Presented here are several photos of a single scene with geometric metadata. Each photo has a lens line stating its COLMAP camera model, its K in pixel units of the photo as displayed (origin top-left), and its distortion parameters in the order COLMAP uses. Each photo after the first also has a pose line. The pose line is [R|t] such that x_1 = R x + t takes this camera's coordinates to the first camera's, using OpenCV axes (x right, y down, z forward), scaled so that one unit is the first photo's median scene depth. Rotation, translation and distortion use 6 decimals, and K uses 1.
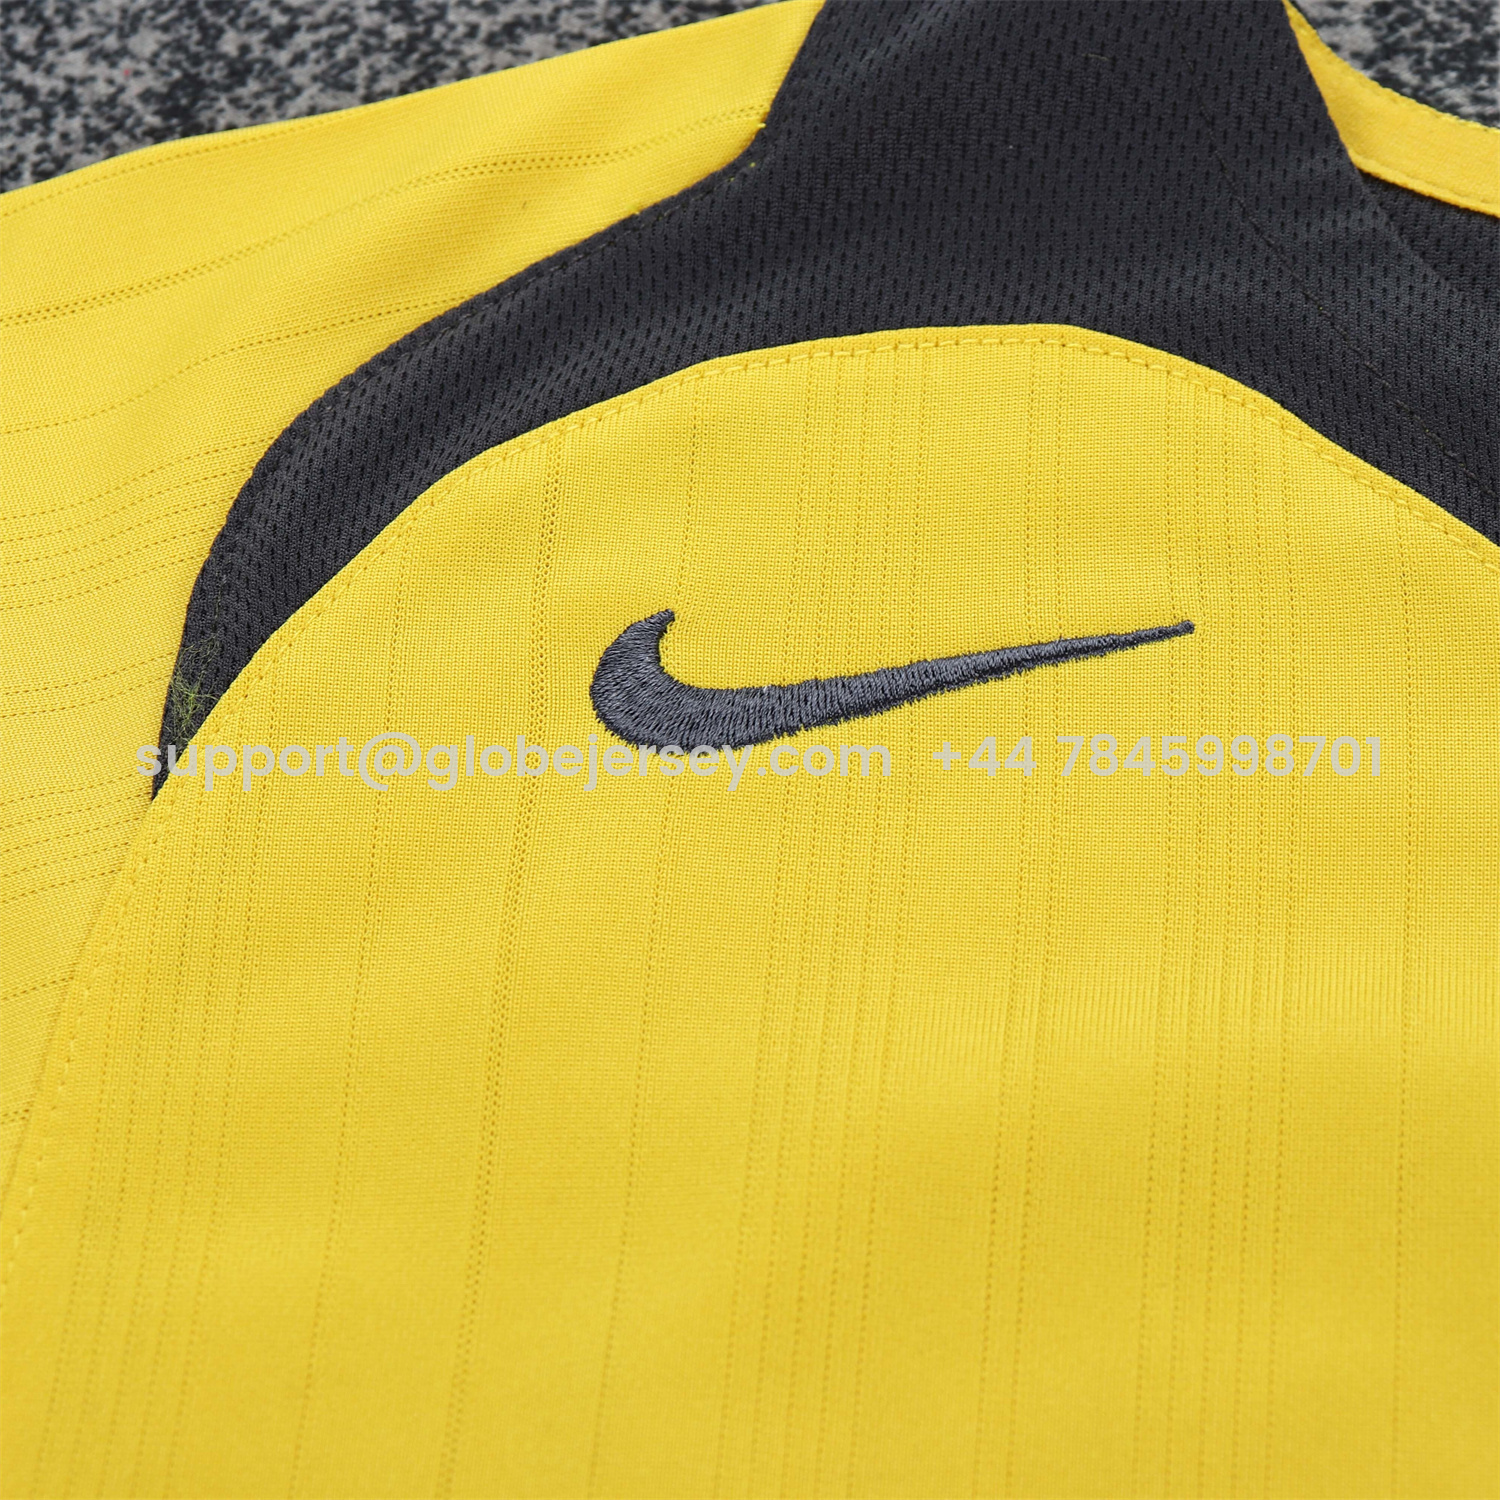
lens RADIAL K [[5001.8, 0, 750.0], [0, 5001.8, 750.0], [0, 0, 1]] dist [0.014773, -0.344733]
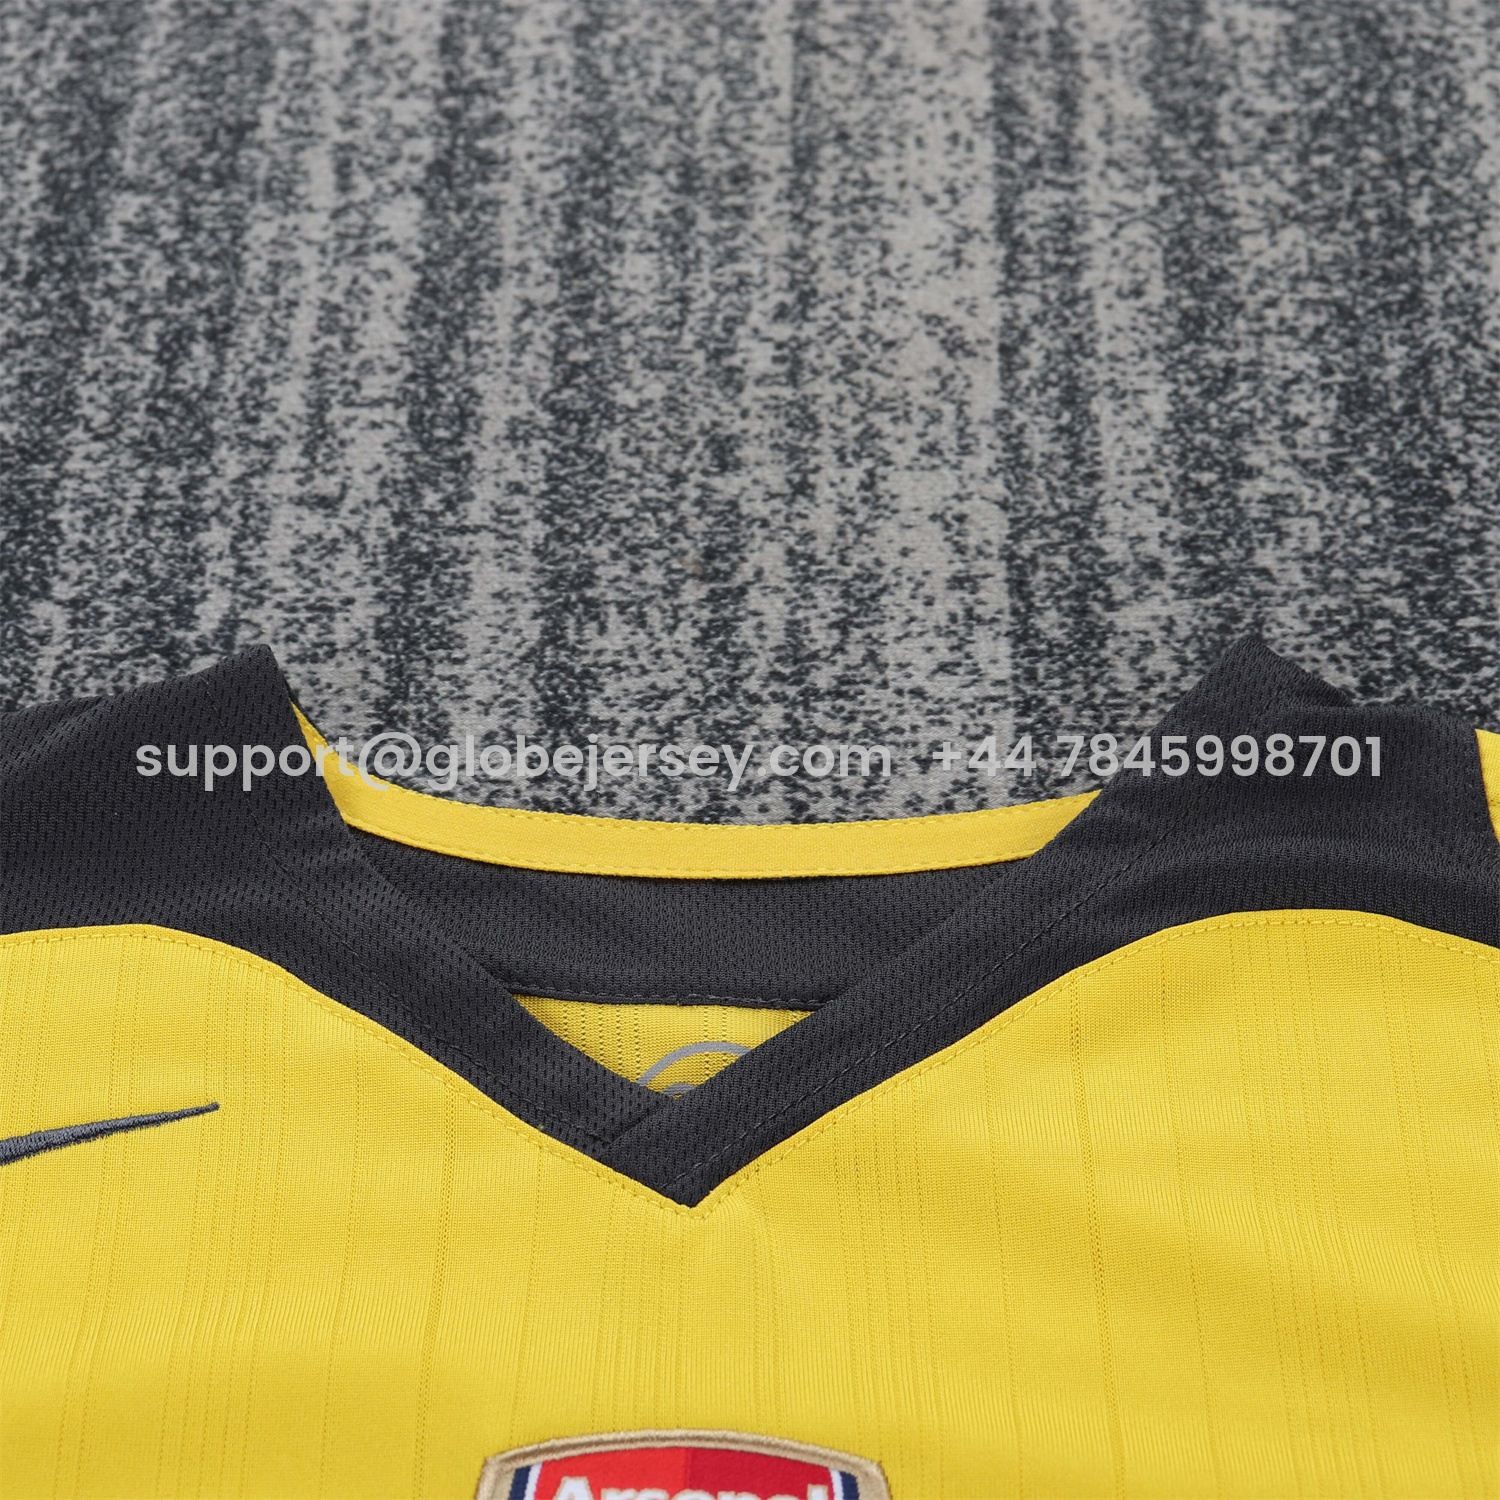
lens RADIAL K [[5001.8, 0, 750.0], [0, 5001.8, 750.0], [0, 0, 1]] dist [0.014773, -0.344733]
pose [[0.995923, -0.011427, 0.089478, 0.110282], [0.030028, 0.977368, -0.209405, 0.184561], [-0.085060, 0.211239, 0.973726, -0.489087]]
